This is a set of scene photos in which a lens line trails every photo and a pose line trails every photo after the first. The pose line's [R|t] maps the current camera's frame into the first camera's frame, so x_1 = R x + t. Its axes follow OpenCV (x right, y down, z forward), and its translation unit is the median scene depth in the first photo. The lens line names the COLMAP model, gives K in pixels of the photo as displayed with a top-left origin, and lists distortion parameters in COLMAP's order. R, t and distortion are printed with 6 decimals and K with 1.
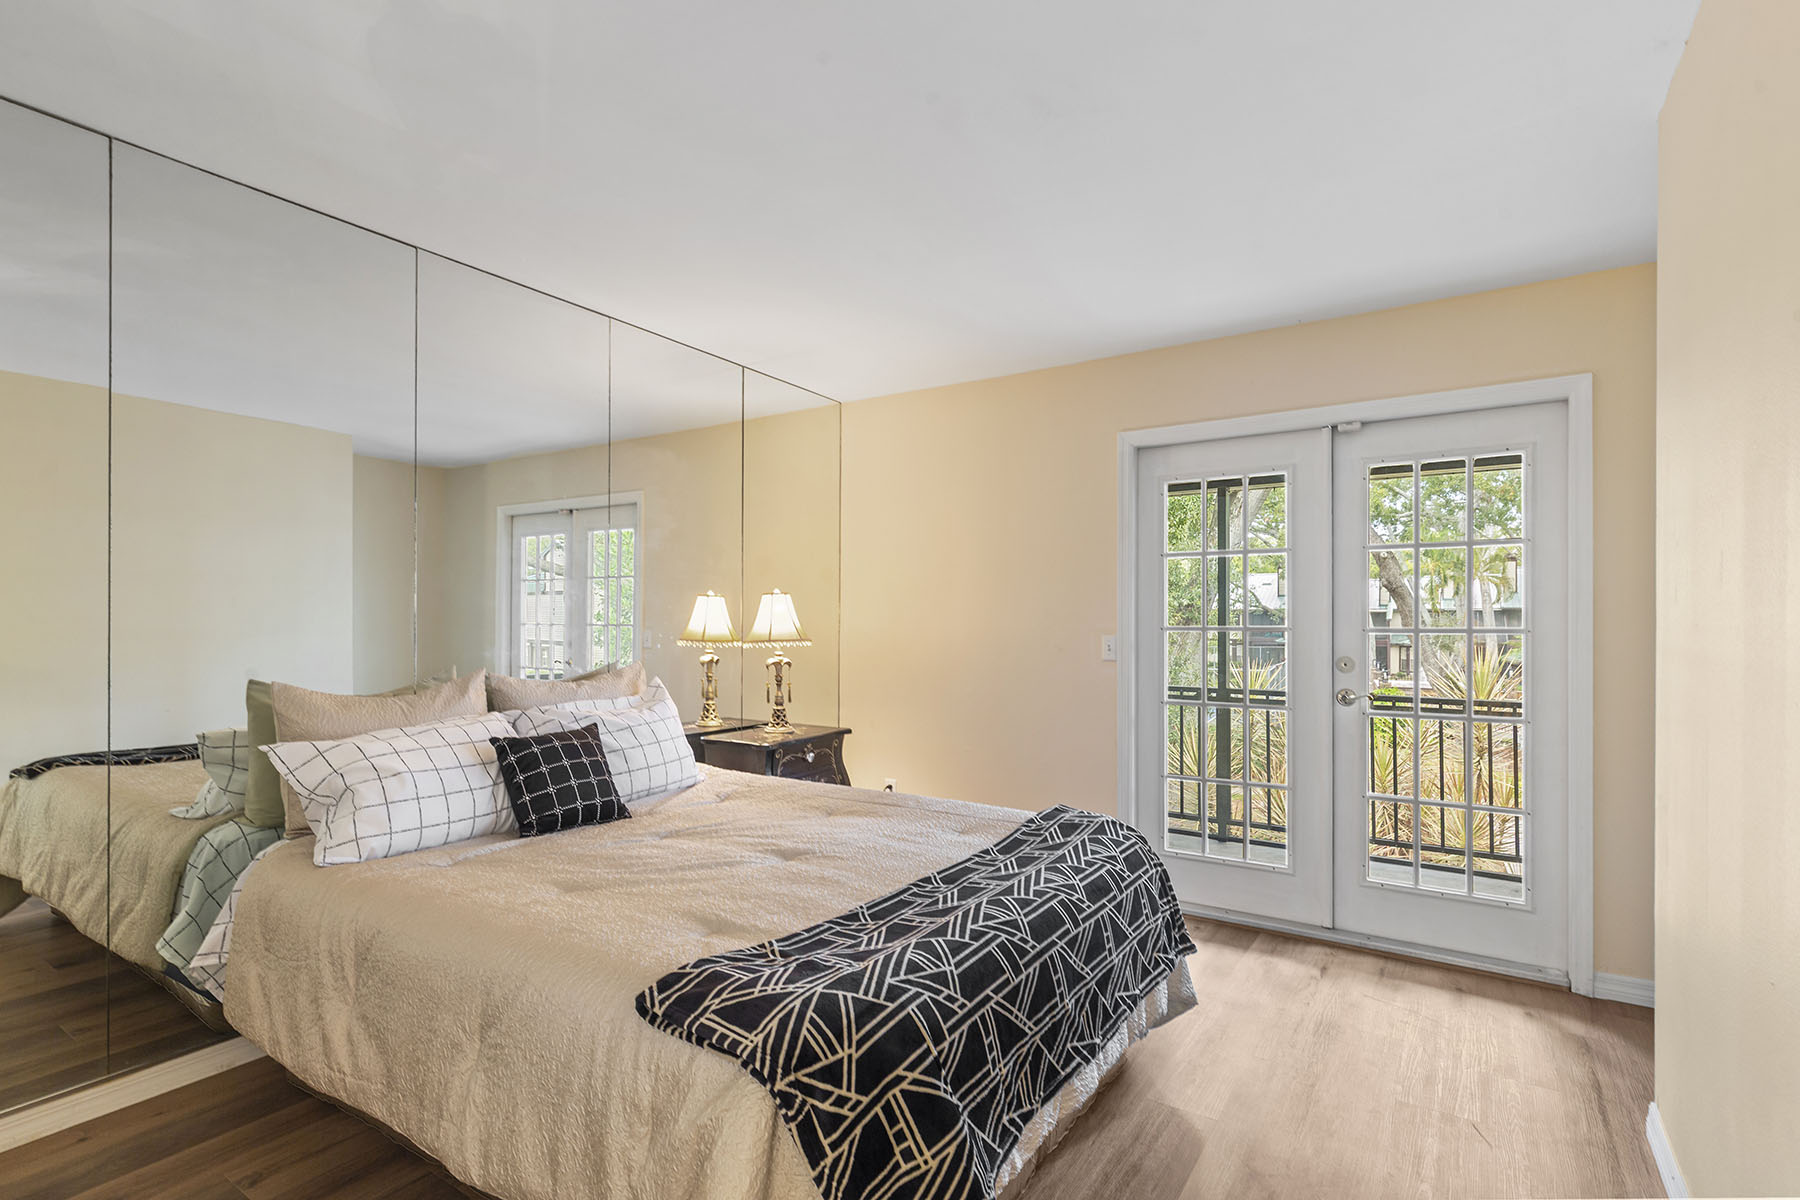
lens RADIAL K [[879.7, 0, 895.5], [0, 879.7, 607.6], [0, 0, 1]] dist [-0.002160, 0.001228]
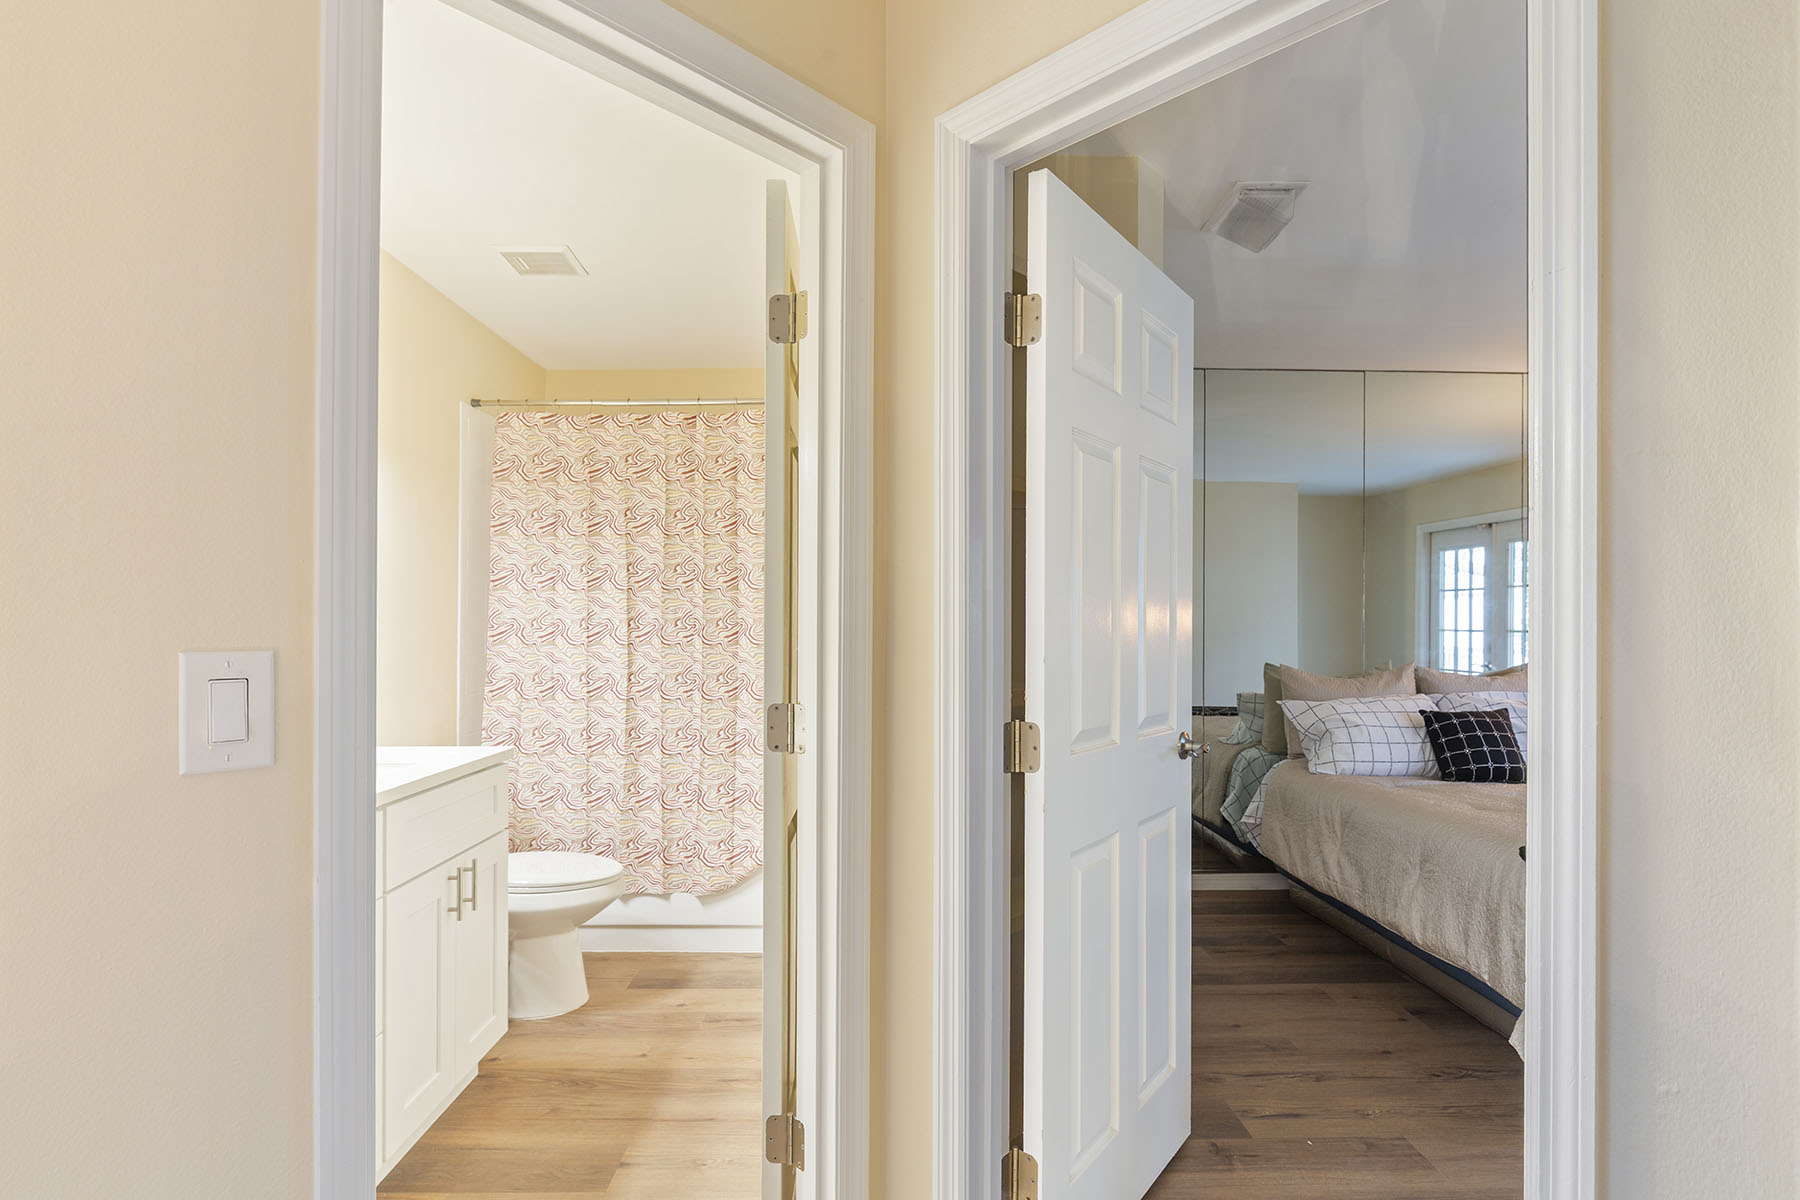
lens RADIAL K [[879.7, 0, 885.9], [0, 879.7, 632.5], [0, 0, 1]] dist [-0.002160, 0.001228]
pose [[0.572292, 0.008850, -0.820002, 0.214410], [0.010873, 0.999772, 0.018379, -0.013579], [0.819978, -0.019434, 0.572065, -0.529454]]
